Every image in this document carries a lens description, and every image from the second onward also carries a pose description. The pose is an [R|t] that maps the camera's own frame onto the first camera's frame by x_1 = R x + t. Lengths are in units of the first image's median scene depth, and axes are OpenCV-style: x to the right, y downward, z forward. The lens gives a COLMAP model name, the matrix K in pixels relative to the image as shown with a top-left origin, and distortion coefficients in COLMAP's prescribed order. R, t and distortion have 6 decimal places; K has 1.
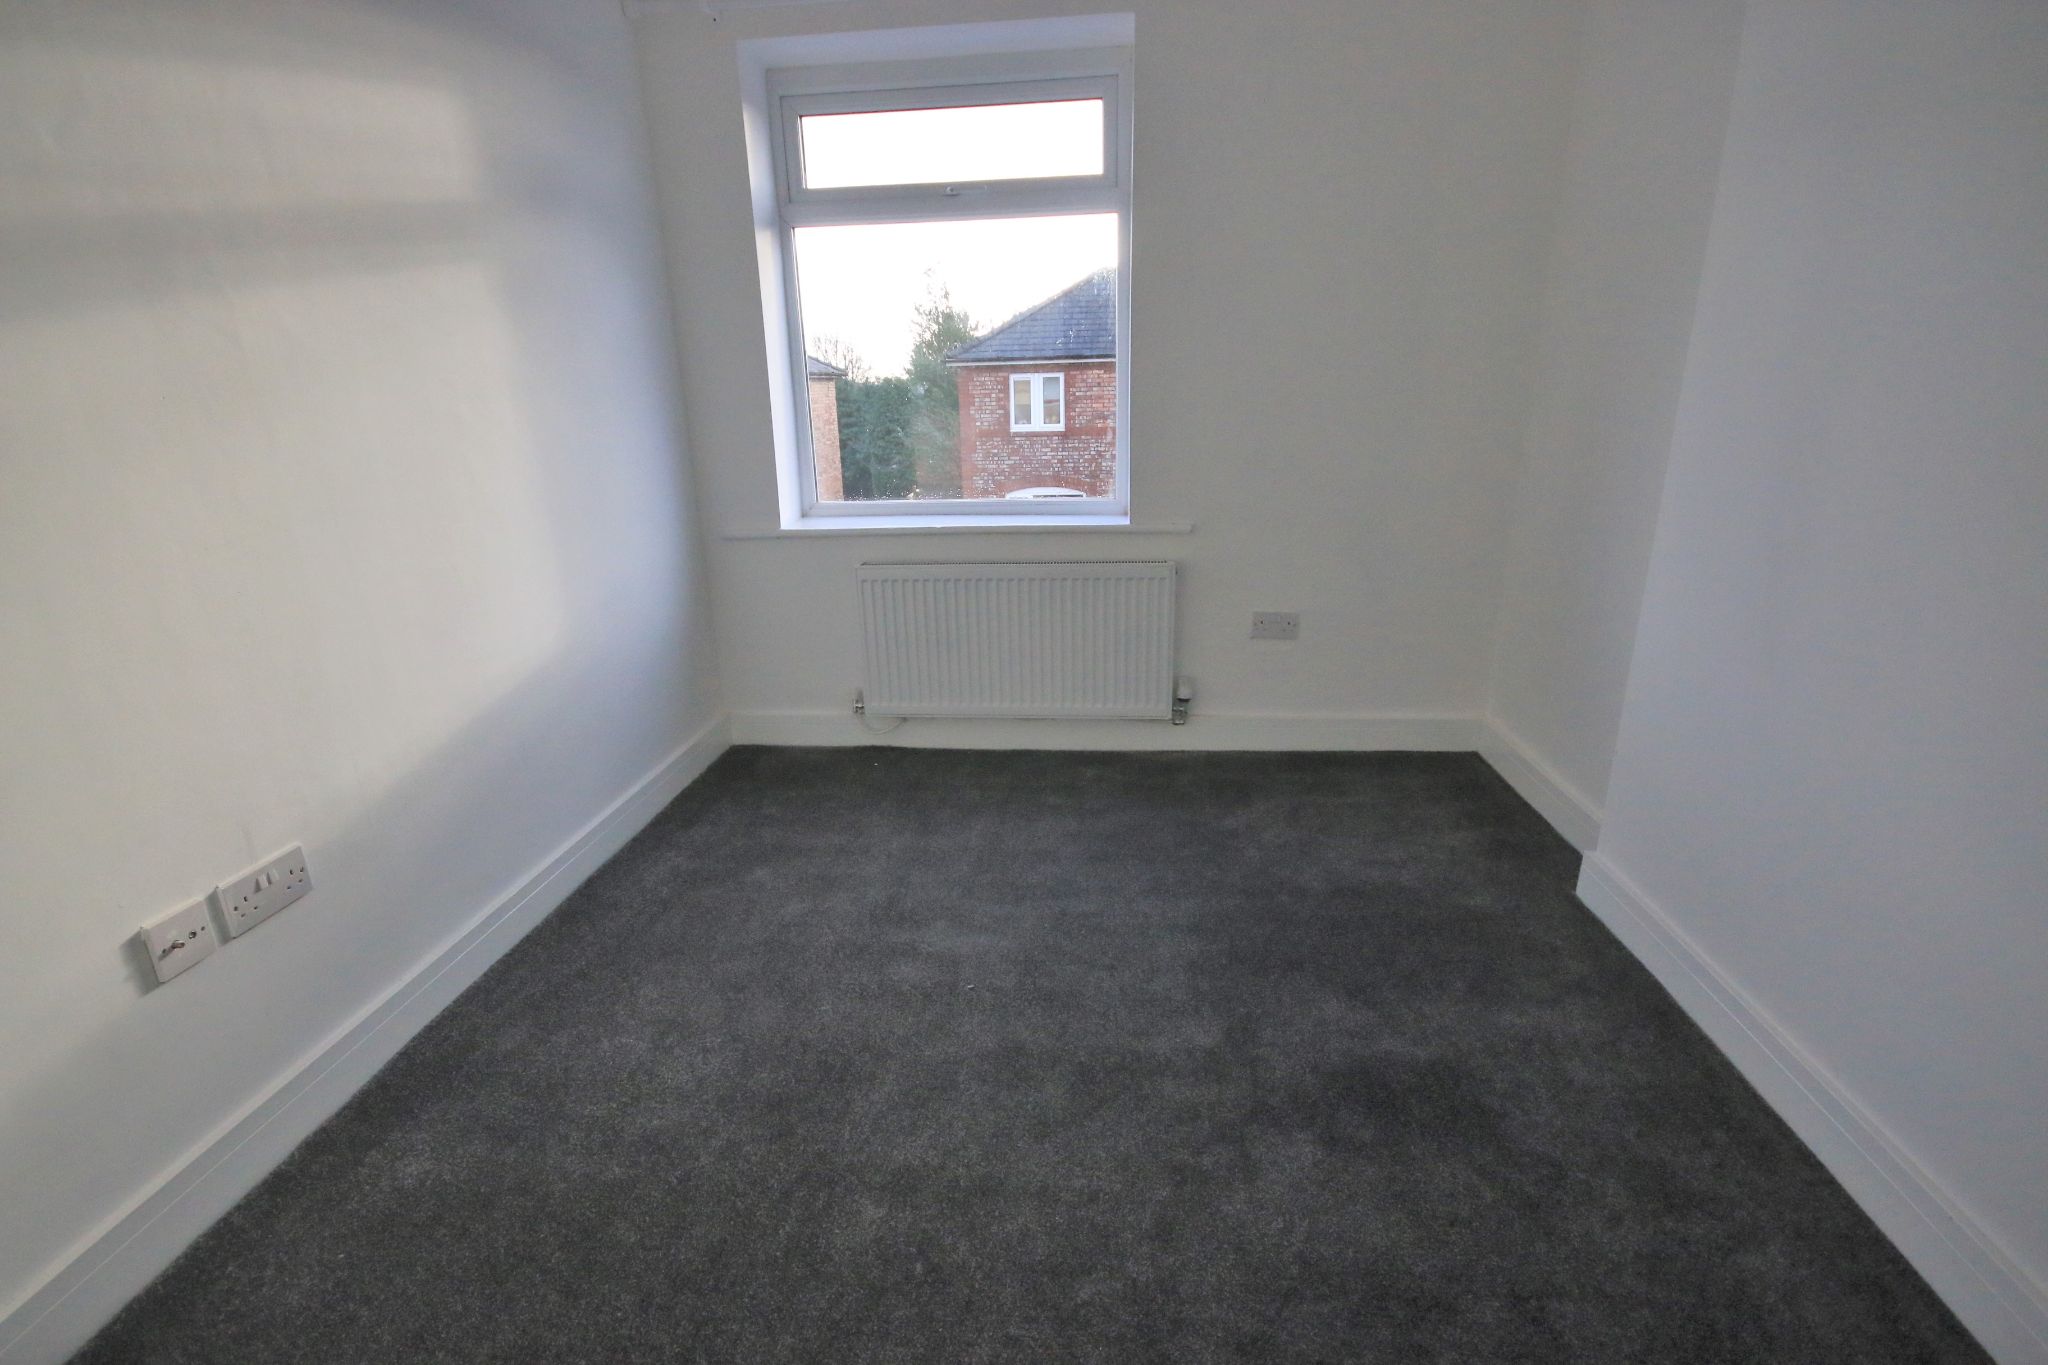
lens RADIAL K [[946.0, 0, 1024.0], [0, 946.0, 682.5], [0, 0, 1]] dist [-0.019190, 0.000033]
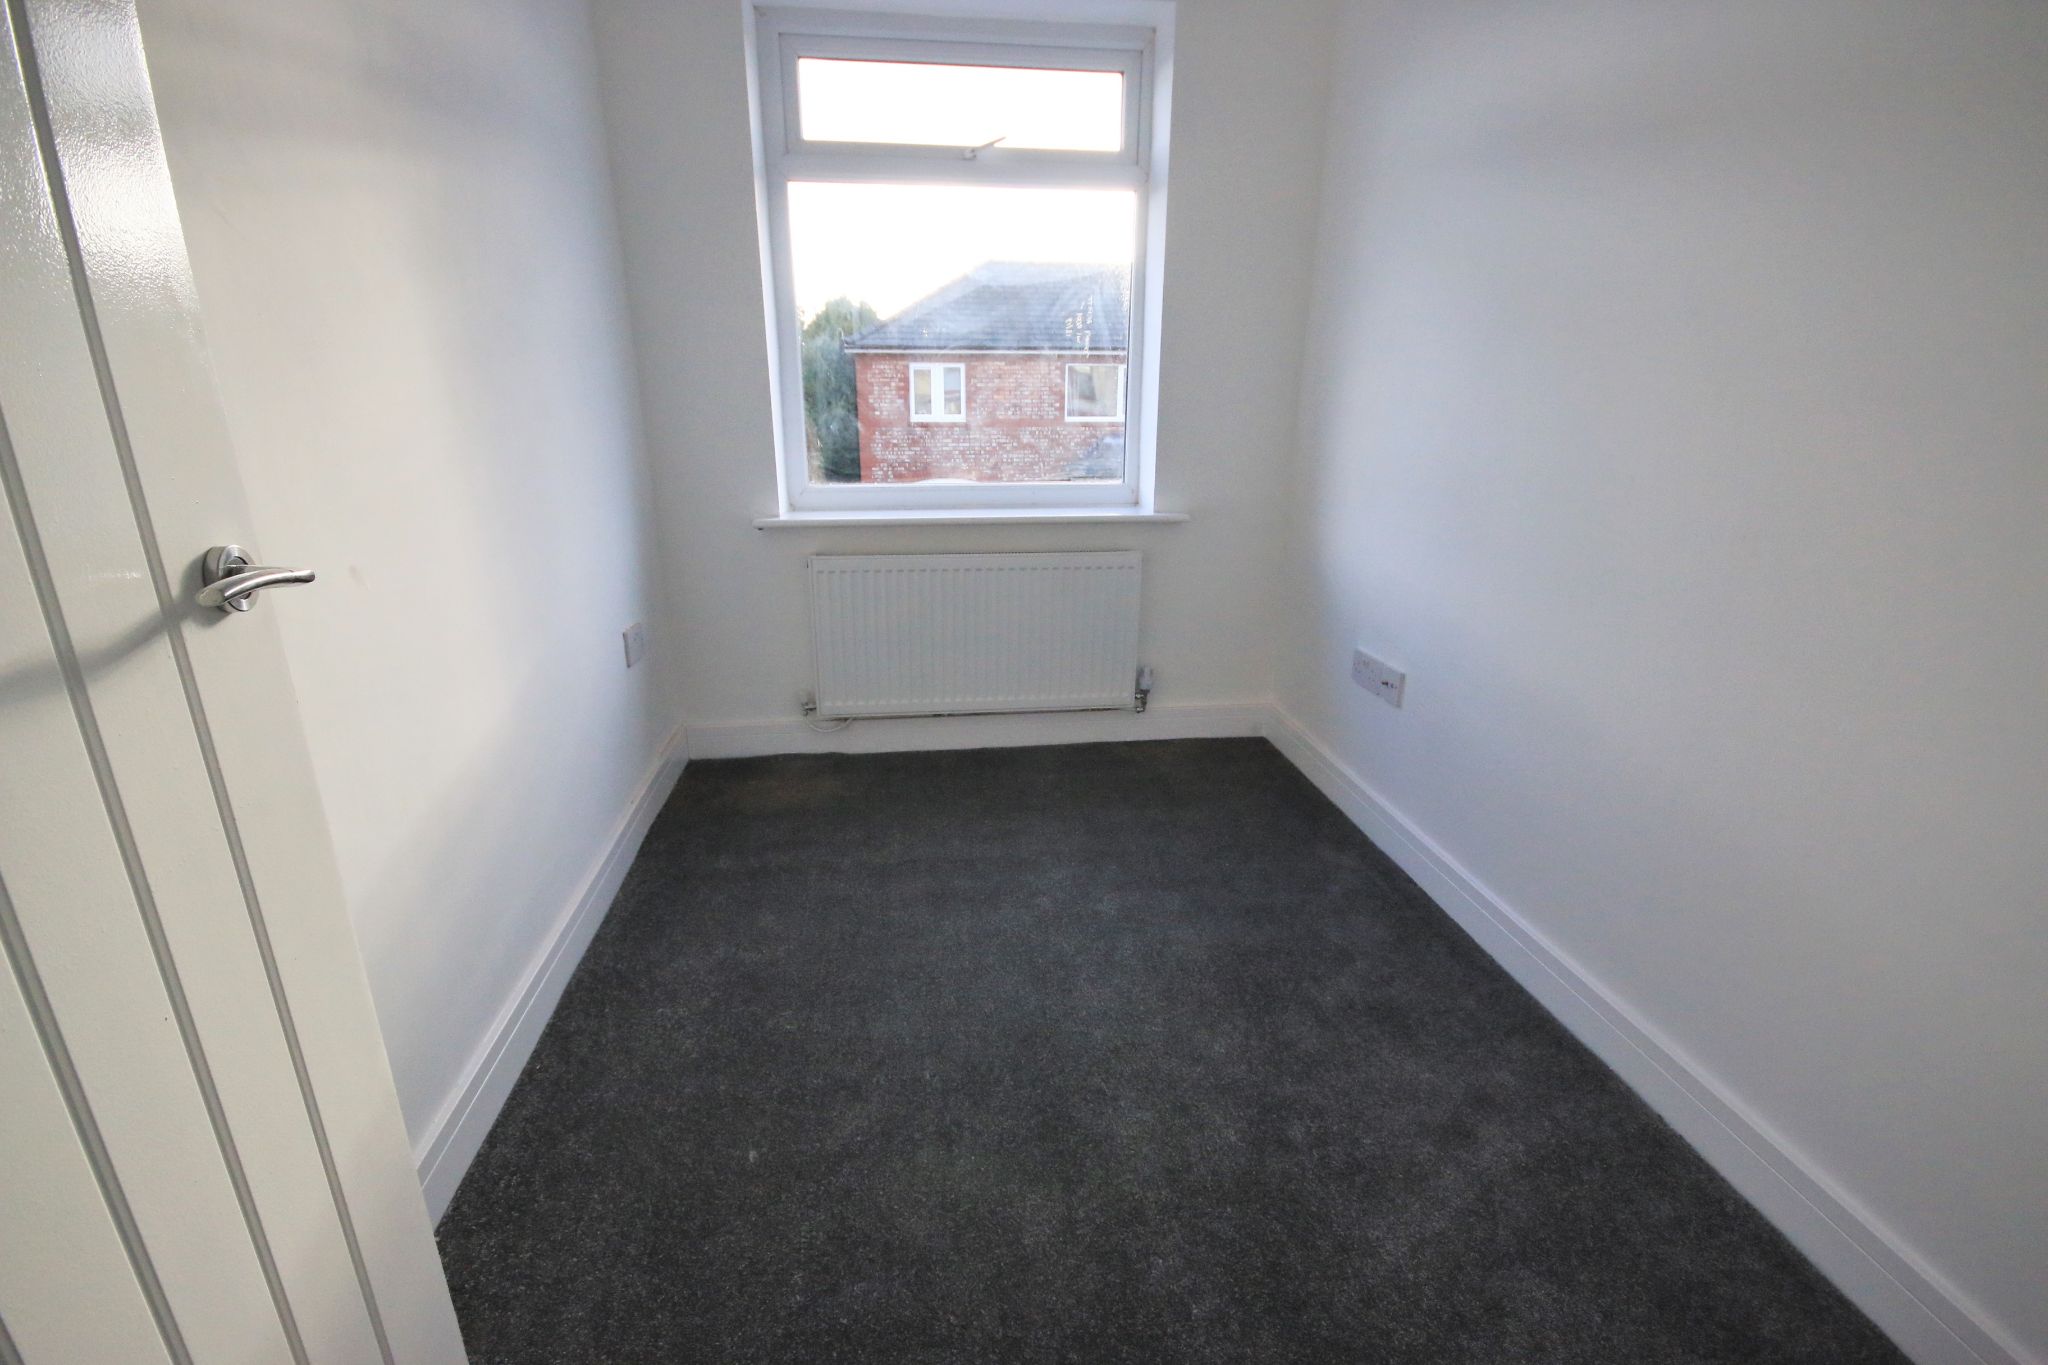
lens RADIAL K [[935.2, 0, 1013.6], [0, 935.2, 675.7], [0, 0, 1]] dist [-0.021671, 0.000546]
pose [[0.981003, -0.026262, 0.192209, -0.103934], [0.027251, 0.999626, -0.002501, 0.001681], [-0.192072, 0.007691, 0.981351, 0.037707]]
